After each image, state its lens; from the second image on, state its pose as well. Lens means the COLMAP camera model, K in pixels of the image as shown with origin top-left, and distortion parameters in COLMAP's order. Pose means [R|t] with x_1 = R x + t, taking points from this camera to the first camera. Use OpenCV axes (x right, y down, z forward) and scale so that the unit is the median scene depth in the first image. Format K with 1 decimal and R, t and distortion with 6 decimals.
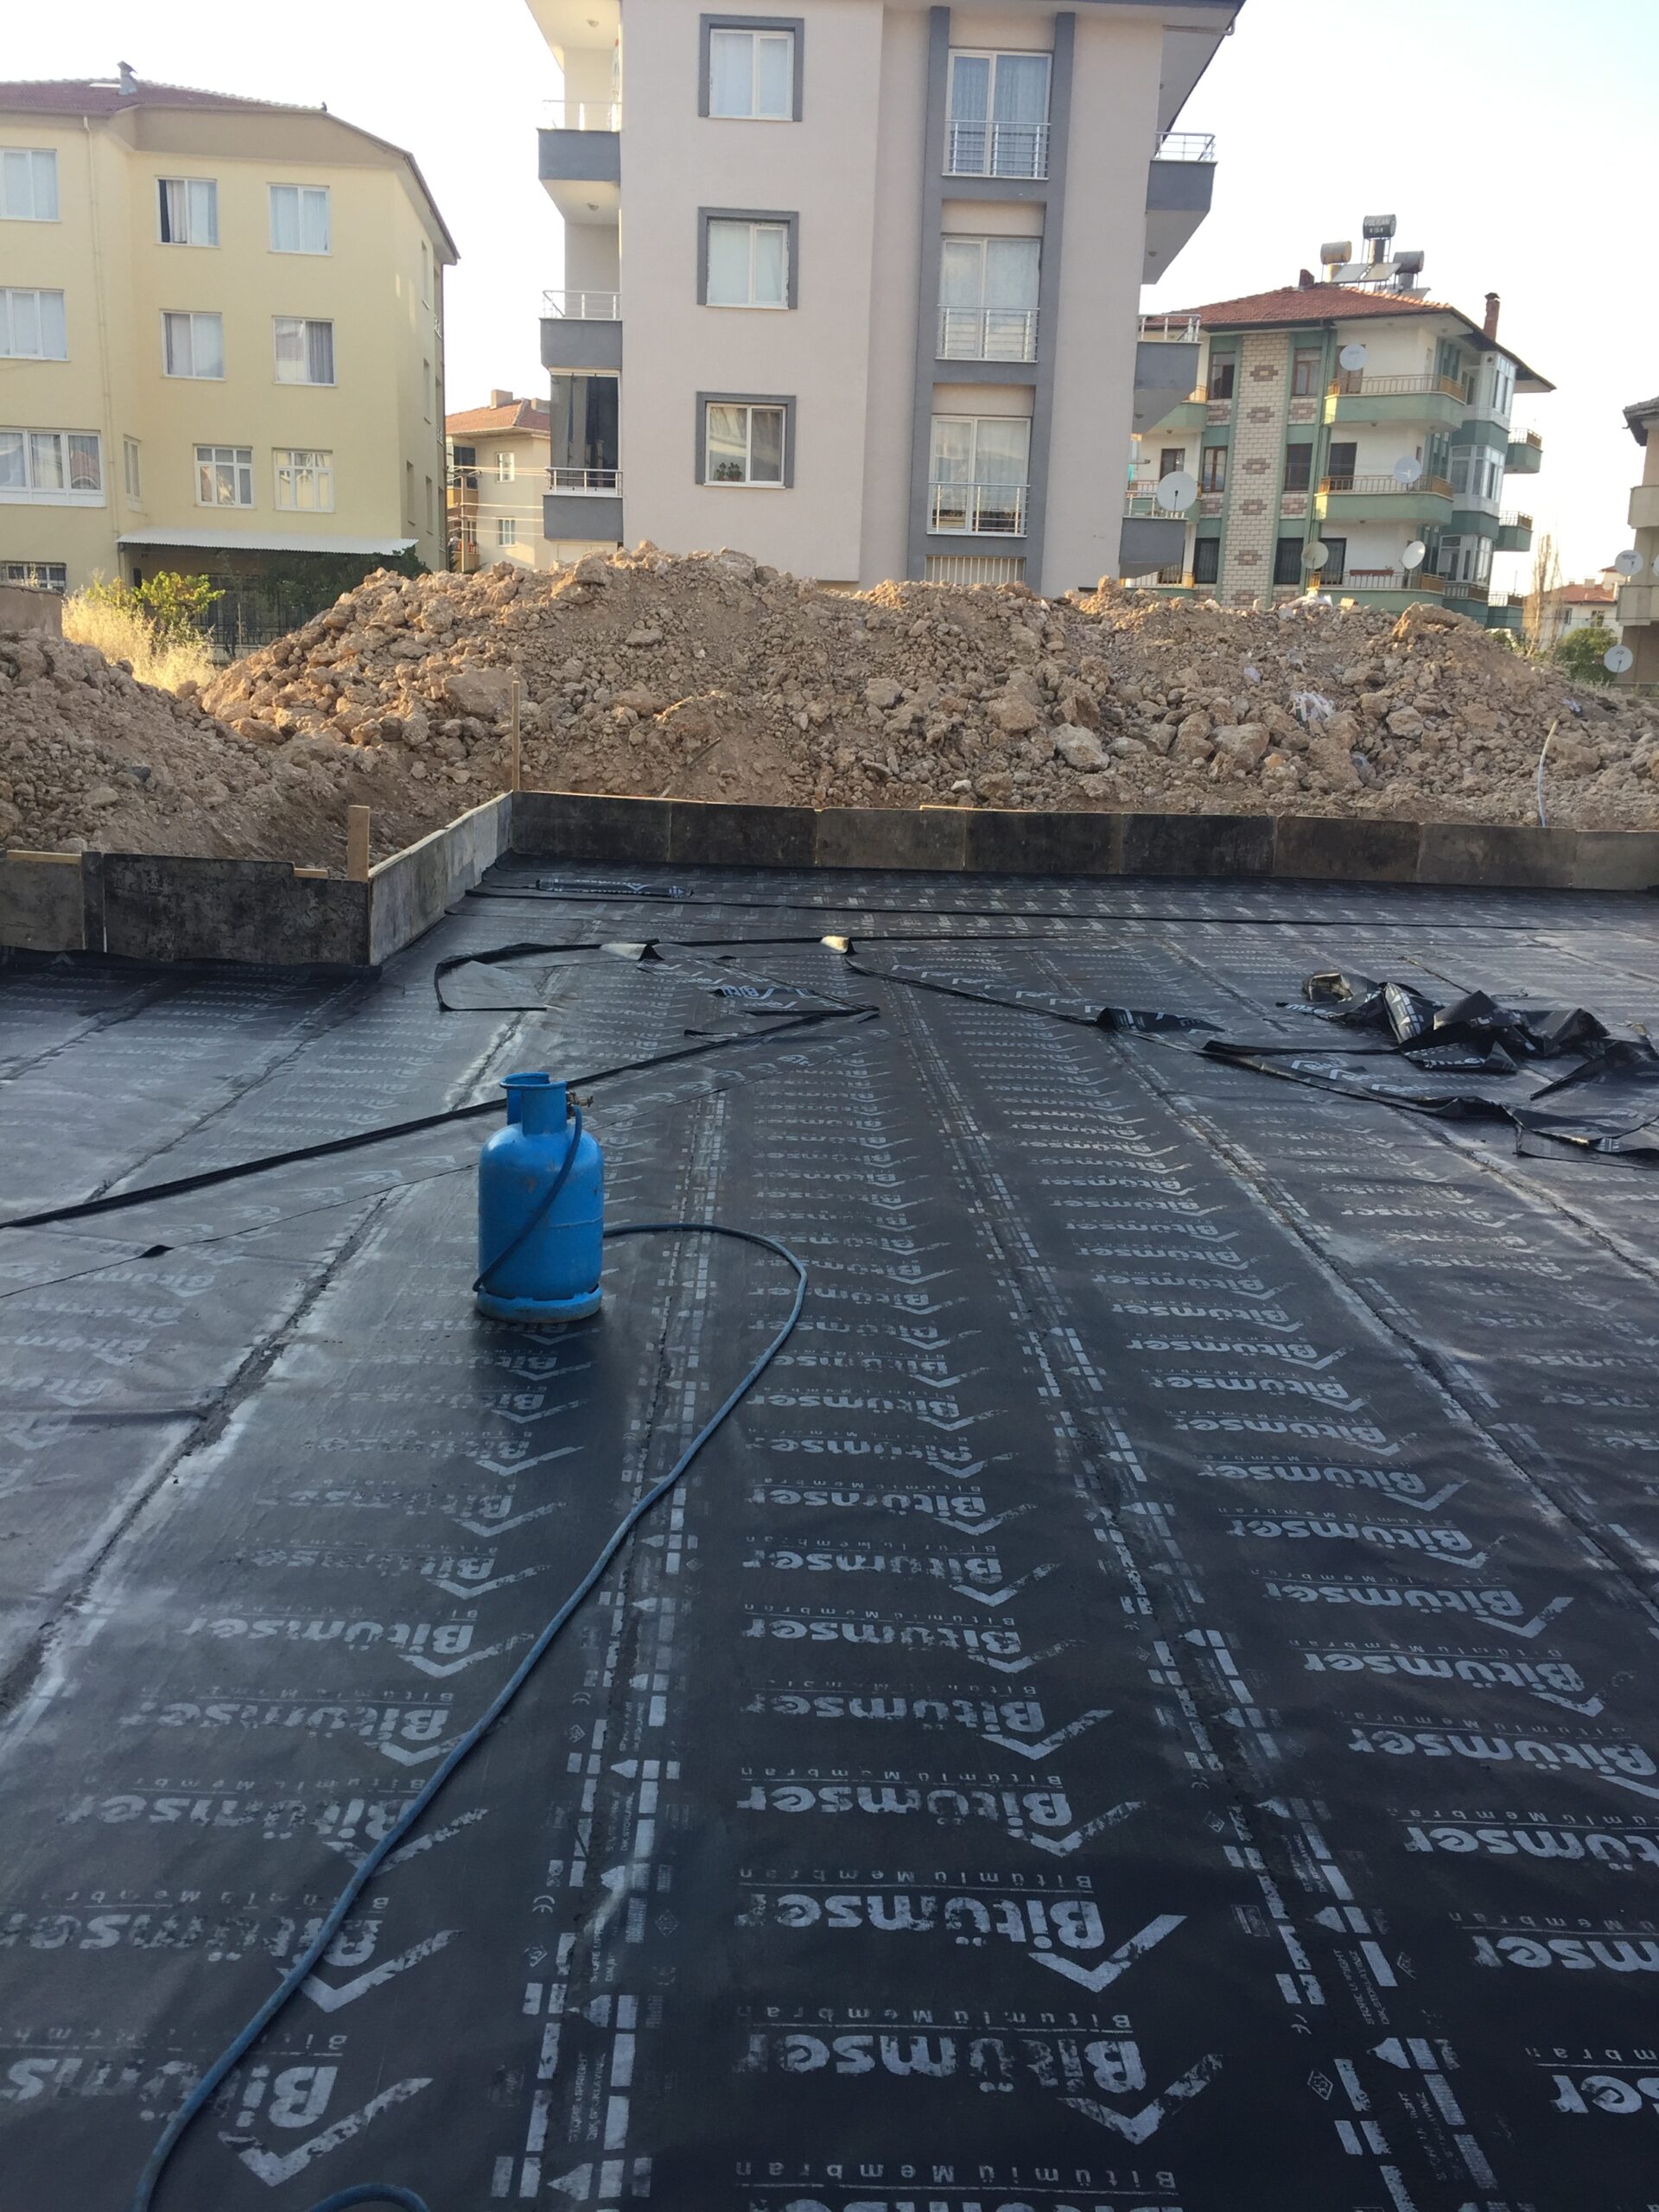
lens RADIAL K [[1893.1, 0, 790.7], [0, 1893.1, 1113.6], [0, 0, 1]] dist [0.115282, -0.174350]
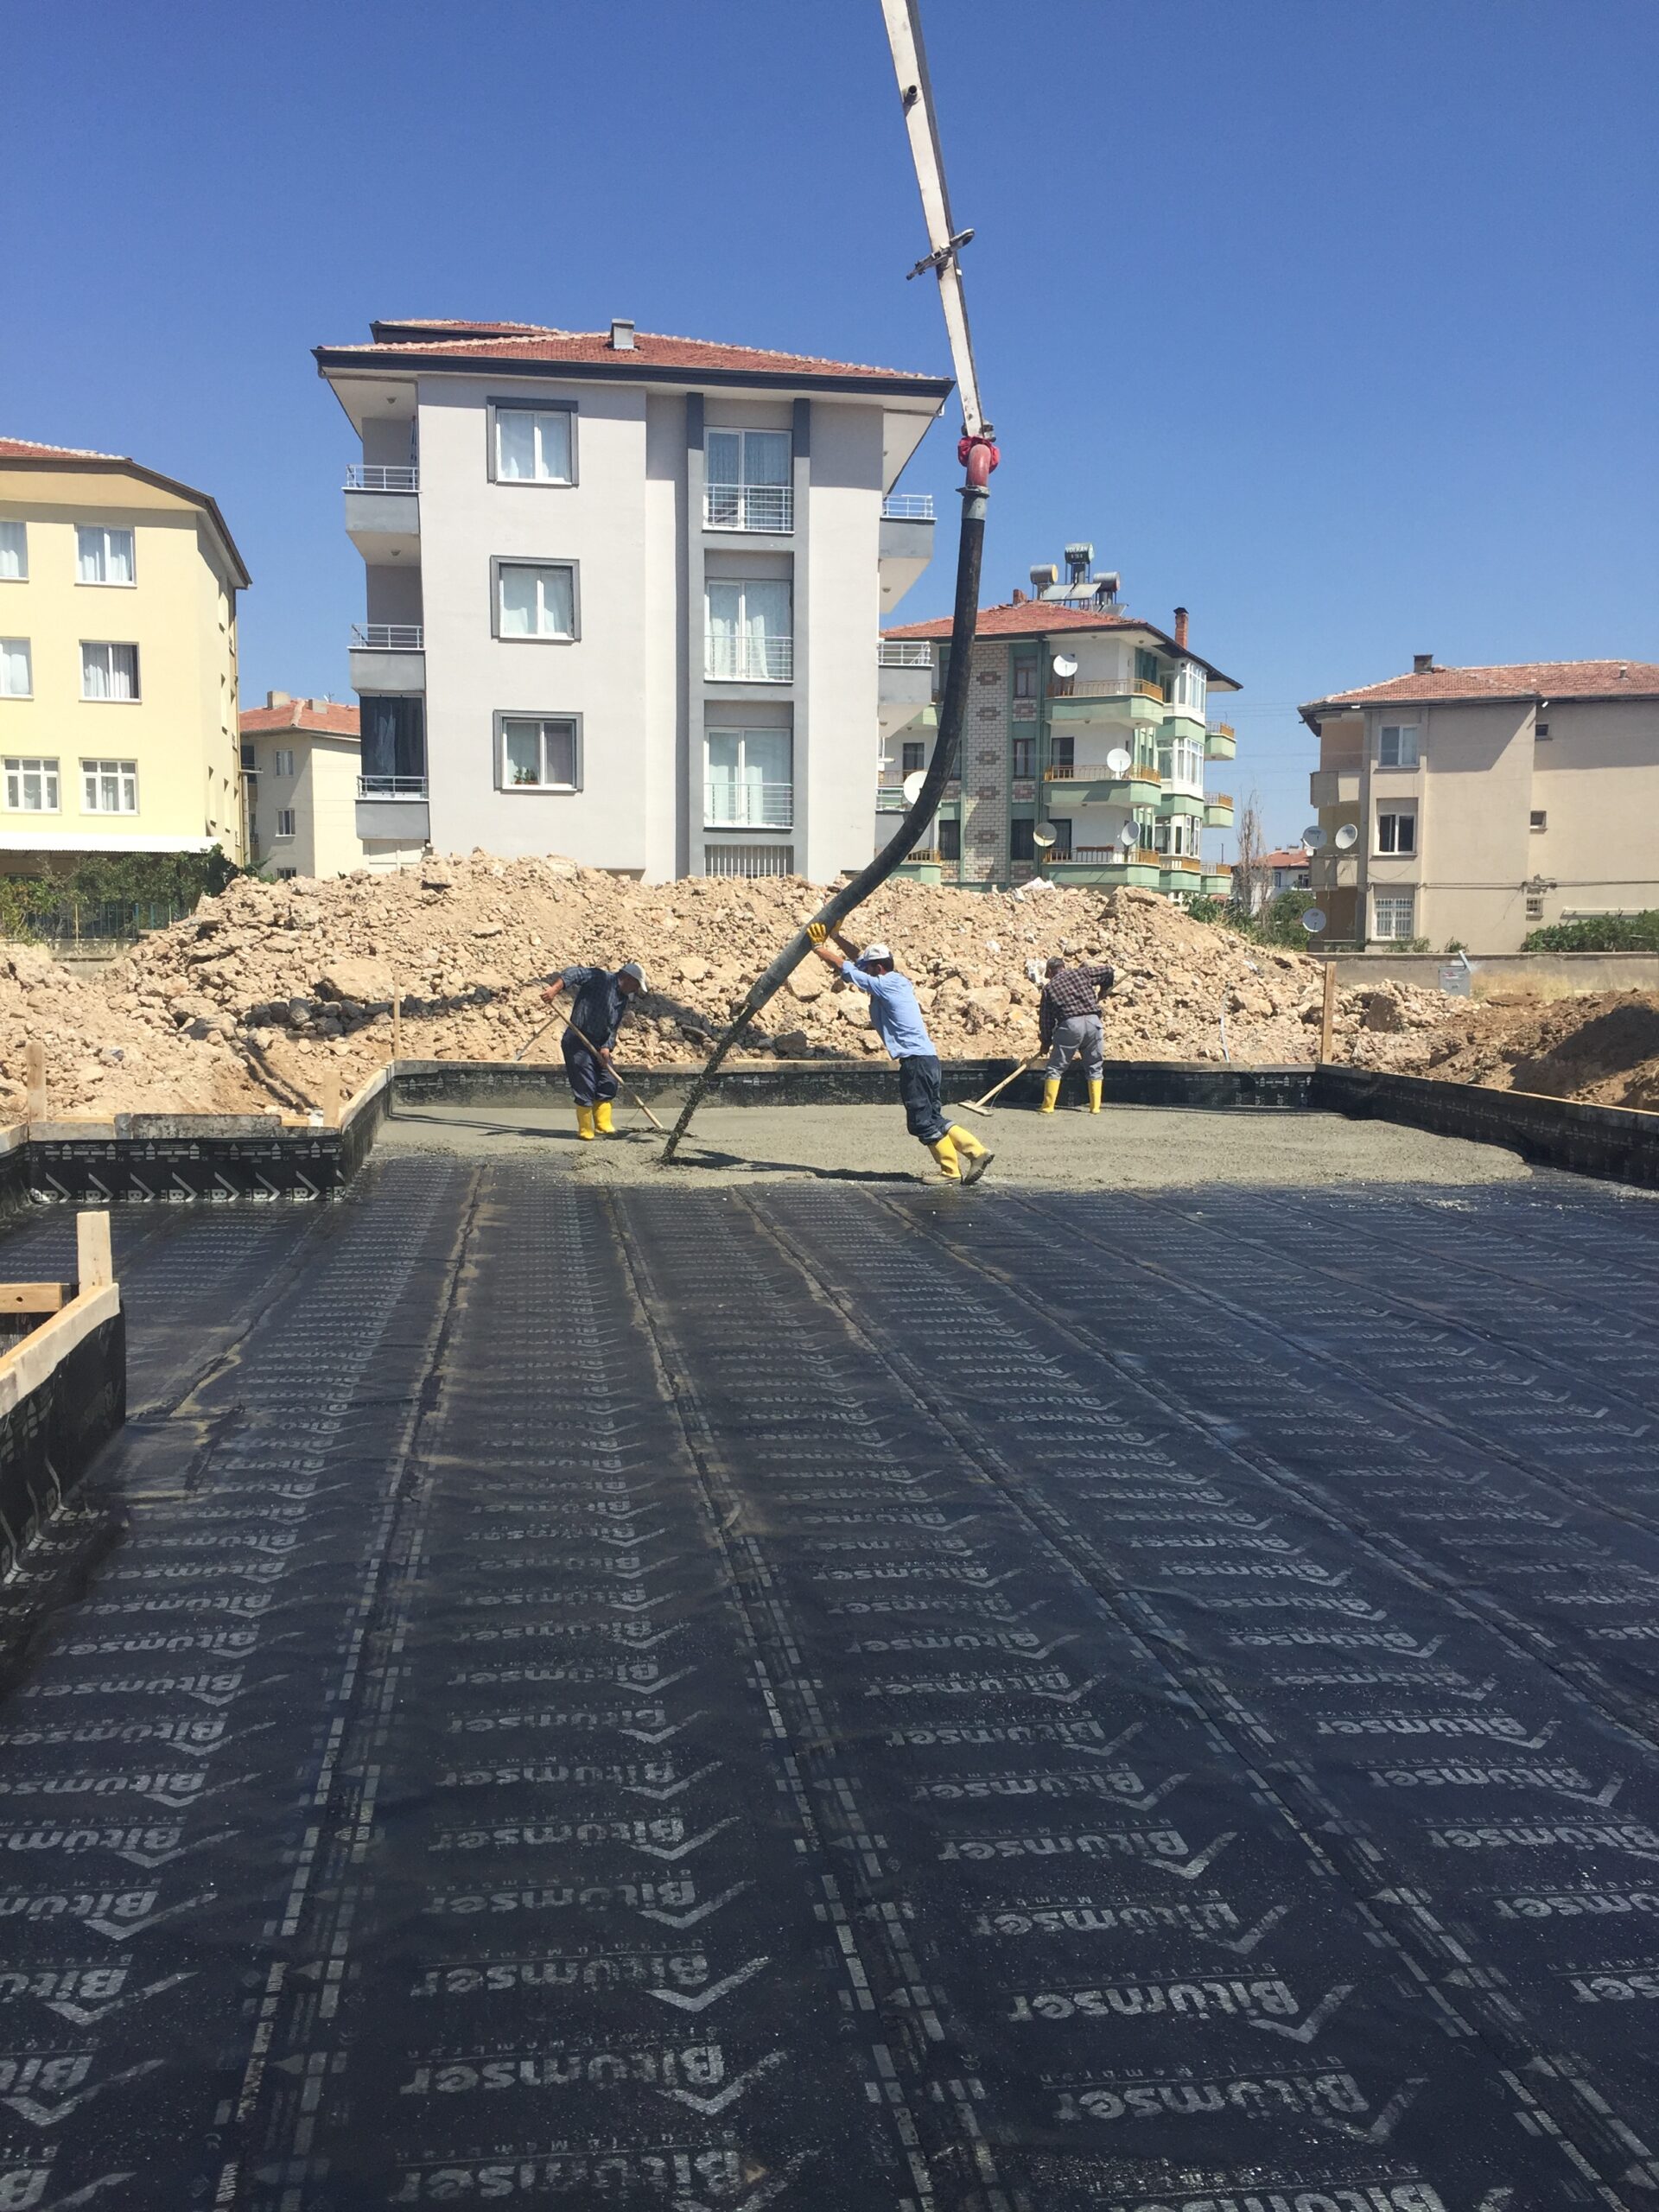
lens RADIAL K [[1893.1, 0, 790.7], [0, 1893.1, 1113.6], [0, 0, 1]] dist [0.115282, -0.174350]
pose [[0.992260, -0.037785, 0.118286, -0.033648], [0.053613, 0.989580, -0.133627, 0.029941], [-0.112004, 0.138934, 0.983947, -0.159246]]
